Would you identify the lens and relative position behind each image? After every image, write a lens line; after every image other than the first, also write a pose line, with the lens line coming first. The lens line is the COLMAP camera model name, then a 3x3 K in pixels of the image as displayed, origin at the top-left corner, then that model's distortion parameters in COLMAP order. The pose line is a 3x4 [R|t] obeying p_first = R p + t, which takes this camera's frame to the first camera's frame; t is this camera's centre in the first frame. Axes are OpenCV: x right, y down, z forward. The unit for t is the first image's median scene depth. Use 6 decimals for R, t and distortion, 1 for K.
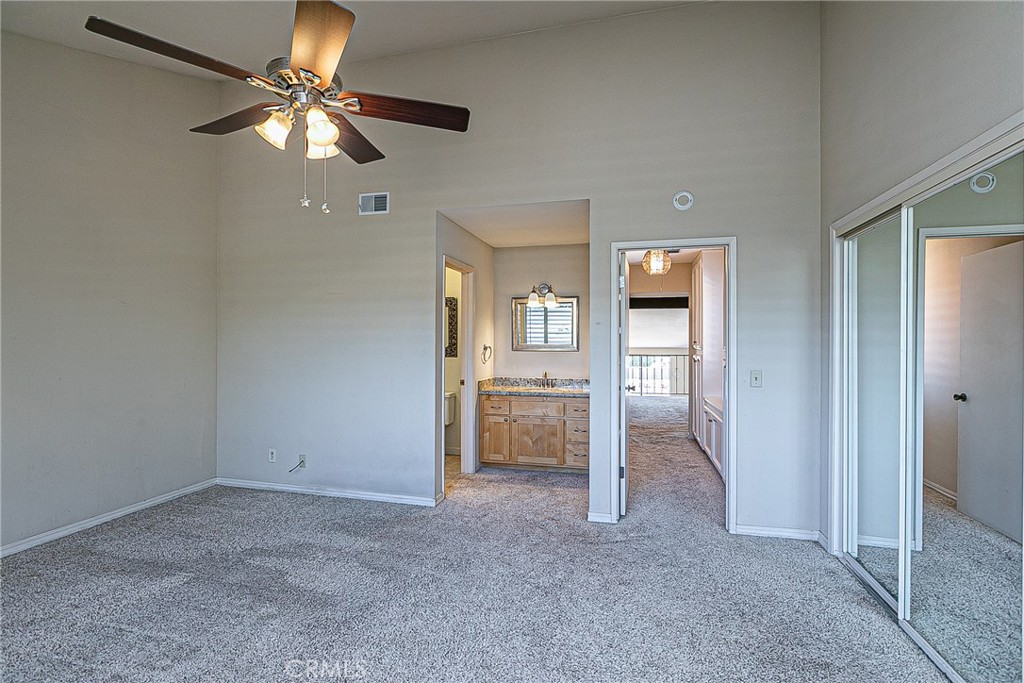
lens RADIAL K [[477.5, 0, 512.5], [0, 477.5, 340.1], [0, 0, 1]] dist [-0.004297, -0.000952]
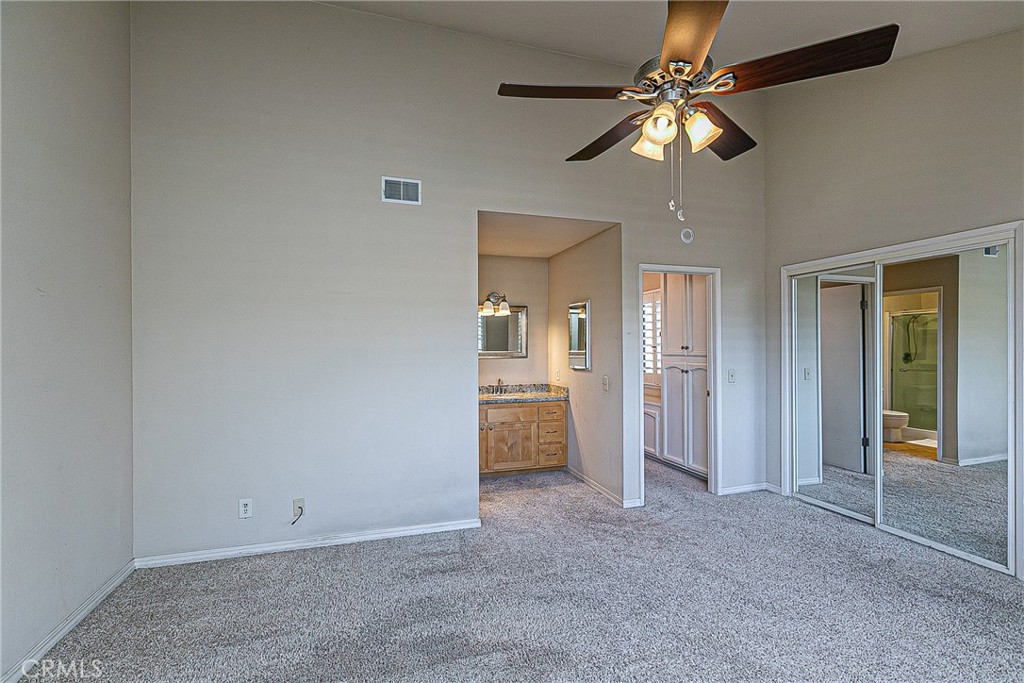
lens RADIAL K [[460.2, 0, 512.0], [0, 460.2, 345.7], [0, 0, 1]] dist [0.004138, 0.000332]
pose [[0.845259, -0.004185, 0.534340, -0.477127], [0.005615, 0.999984, -0.001051, -0.003901], [-0.534327, 0.003888, 0.845269, 0.162744]]
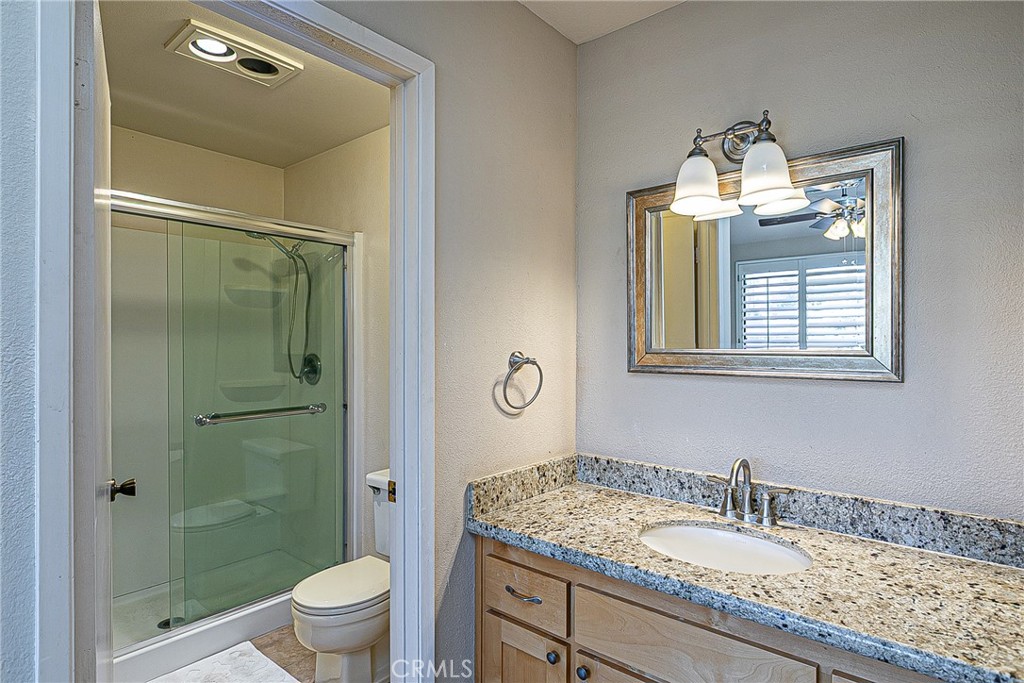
lens RADIAL K [[550.9, 0, 512.0], [0, 550.9, 343.4], [0, 0, 1]] dist [0.018009, 0.000048]
pose [[0.905667, -0.001231, -0.423987, 0.089740], [0.002138, 0.999996, 0.001663, 0.004497], [0.423984, -0.002412, 0.905667, 0.743588]]
